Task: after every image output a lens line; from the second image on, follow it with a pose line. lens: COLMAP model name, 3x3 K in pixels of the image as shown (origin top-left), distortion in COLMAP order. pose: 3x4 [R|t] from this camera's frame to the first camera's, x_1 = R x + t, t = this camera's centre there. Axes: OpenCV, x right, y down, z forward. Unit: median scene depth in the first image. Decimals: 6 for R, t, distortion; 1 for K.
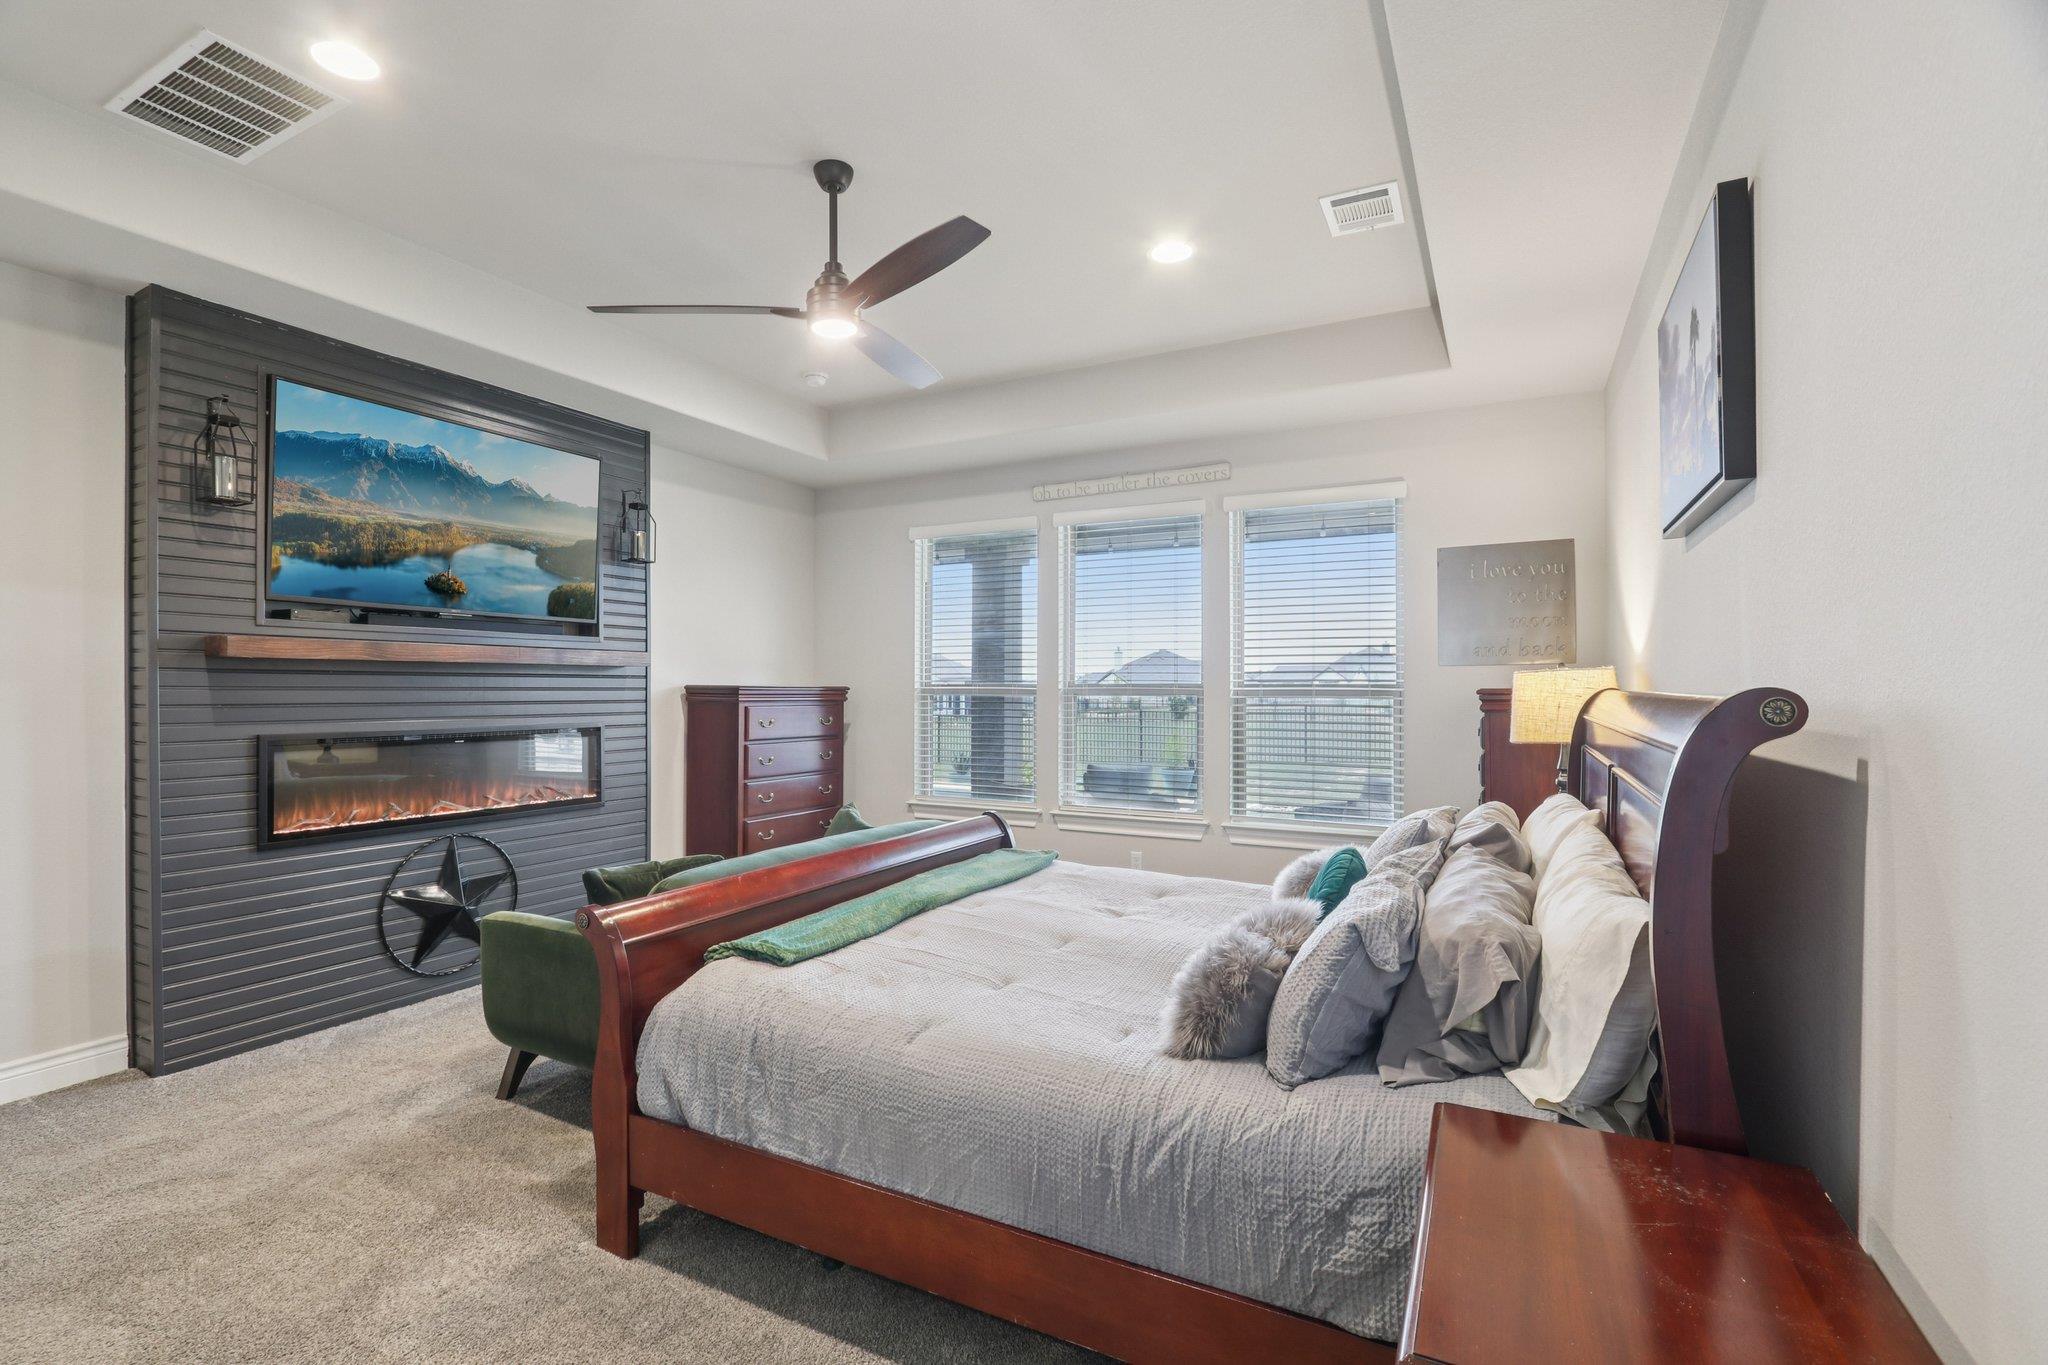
lens RADIAL K [[945.7, 0, 1024.5], [0, 945.7, 688.7], [0, 0, 1]] dist [-0.018662, 0.003640]
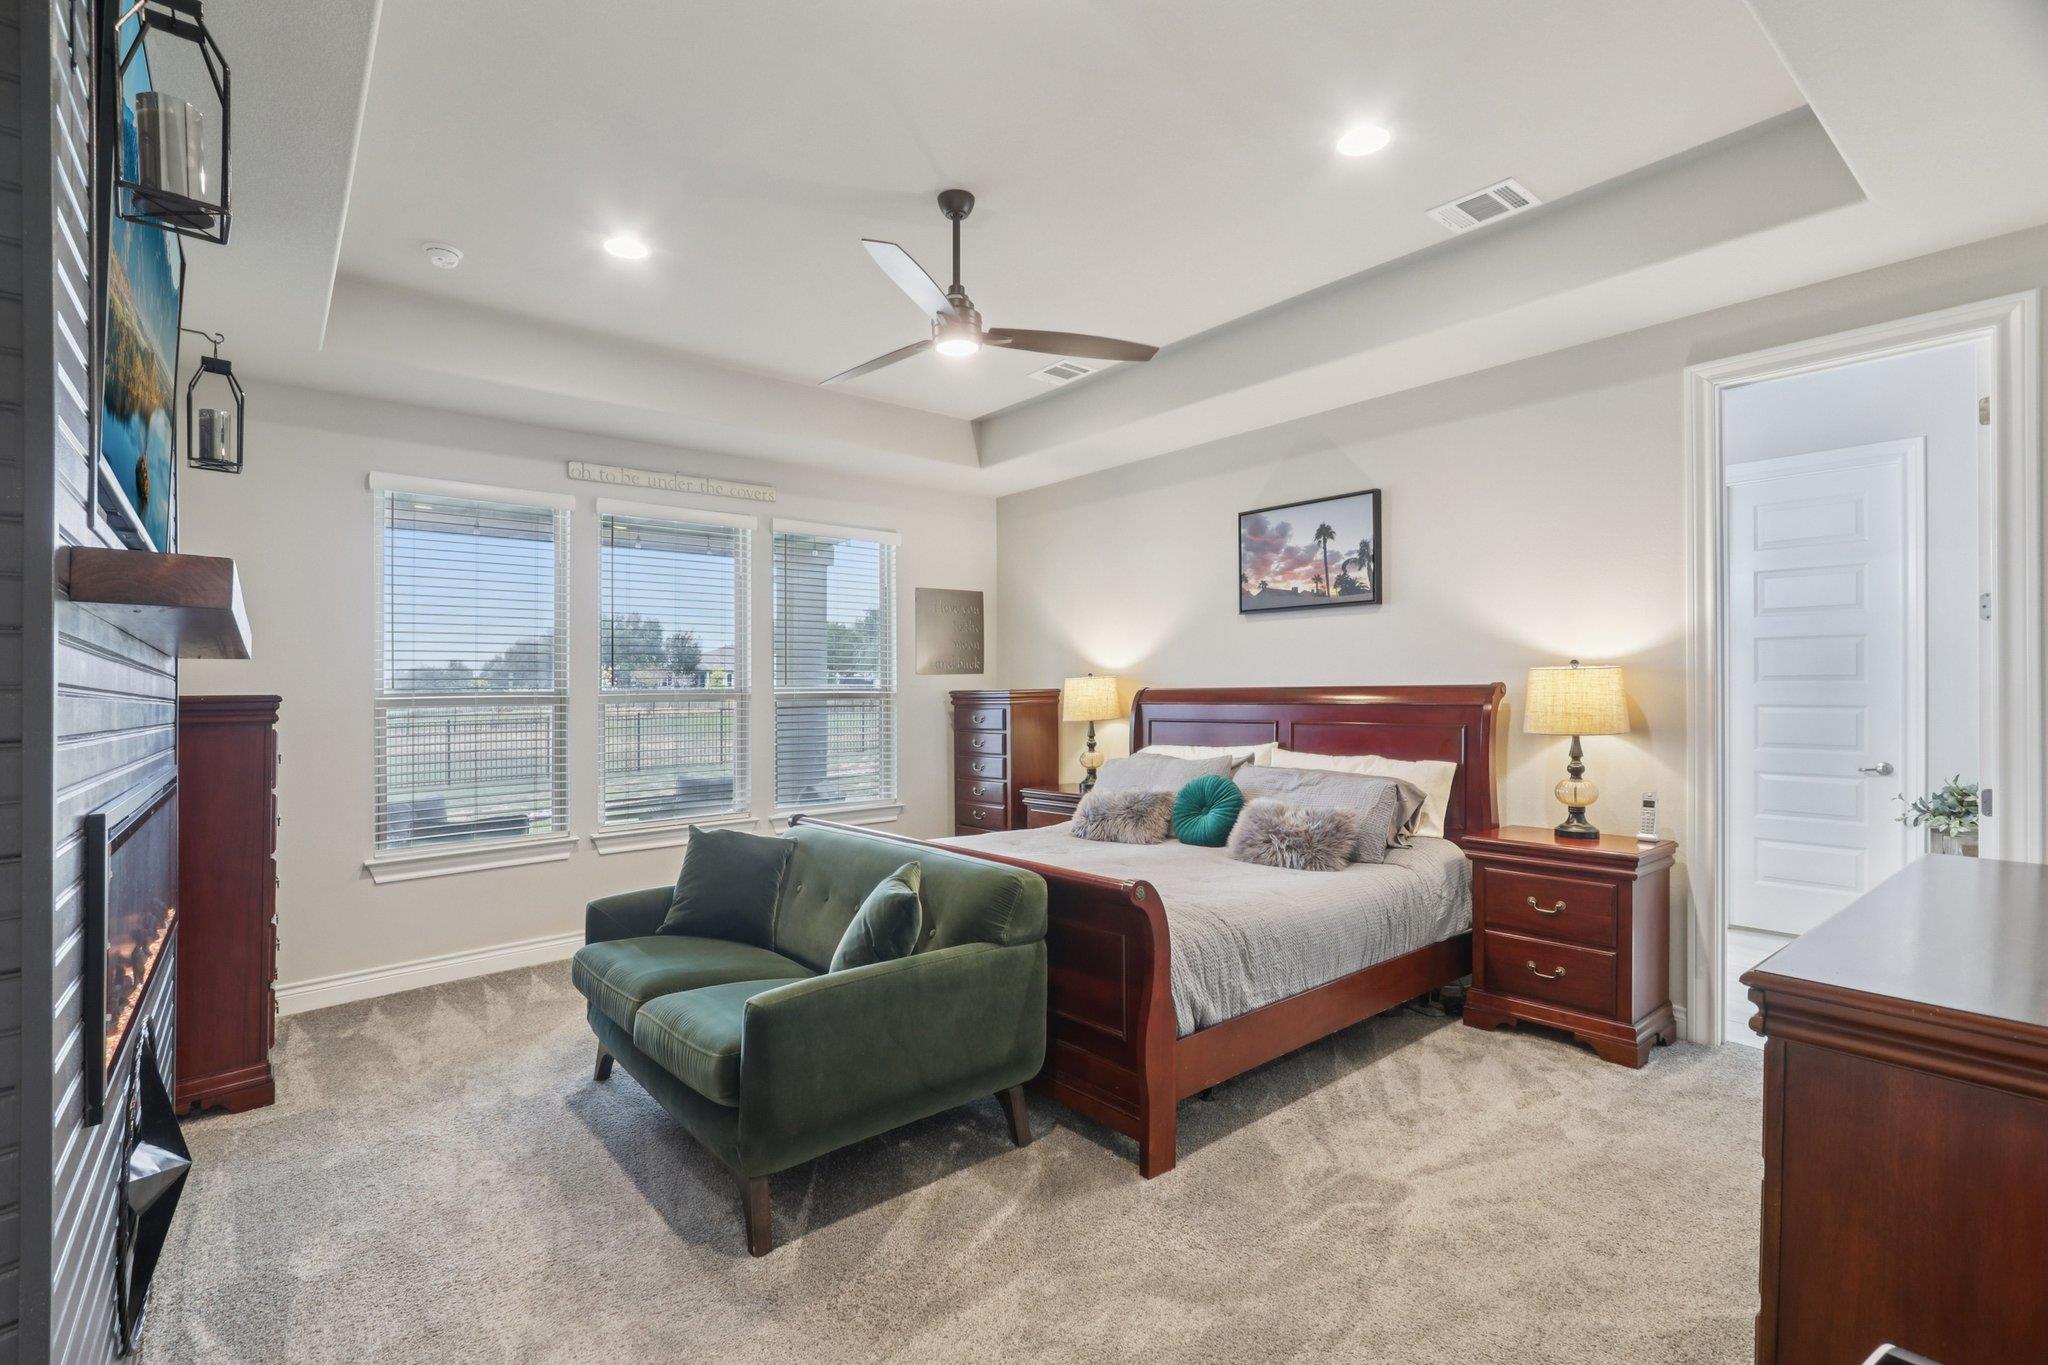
lens RADIAL K [[945.7, 0, 1025.8], [0, 945.7, 681.8], [0, 0, 1]] dist [-0.018662, 0.003640]
pose [[0.358098, 0.004312, 0.933674, -1.177863], [0.008853, 0.999929, -0.008013, 0.000914], [-0.933642, 0.011135, 0.358034, 0.543431]]
